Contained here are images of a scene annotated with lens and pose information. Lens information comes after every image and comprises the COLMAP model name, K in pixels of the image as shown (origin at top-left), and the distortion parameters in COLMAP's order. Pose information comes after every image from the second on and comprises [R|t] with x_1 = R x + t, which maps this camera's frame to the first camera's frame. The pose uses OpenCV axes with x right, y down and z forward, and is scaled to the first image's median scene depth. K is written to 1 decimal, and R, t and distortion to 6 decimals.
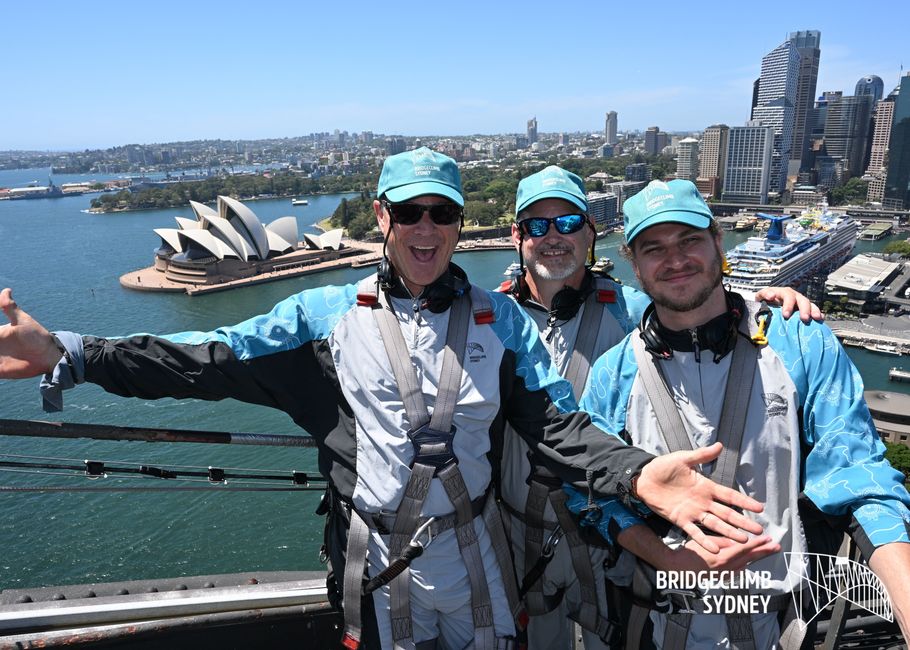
lens RADIAL K [[657.7, 0, 455.7], [0, 657.7, 329.3], [0, 0, 1]] dist [-0.005367, -0.001331]
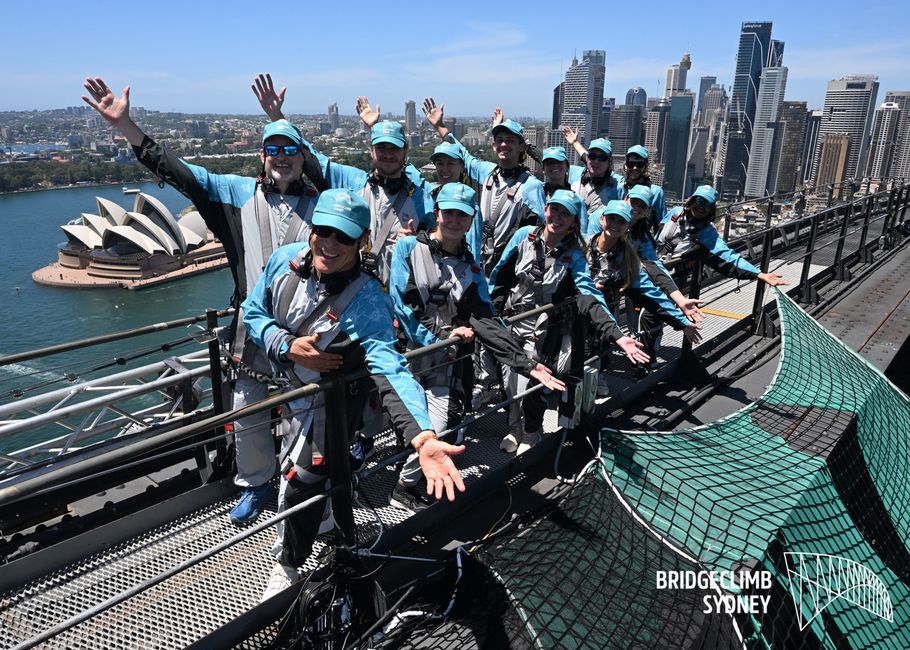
lens RADIAL K [[657.7, 0, 455.7], [0, 657.7, 329.3], [0, 0, 1]] dist [-0.005367, -0.001331]
pose [[0.947410, -0.064887, 0.313376, -1.130189], [0.056264, 0.997749, 0.036491, 0.008687], [-0.315039, -0.016940, 0.948928, -0.733916]]
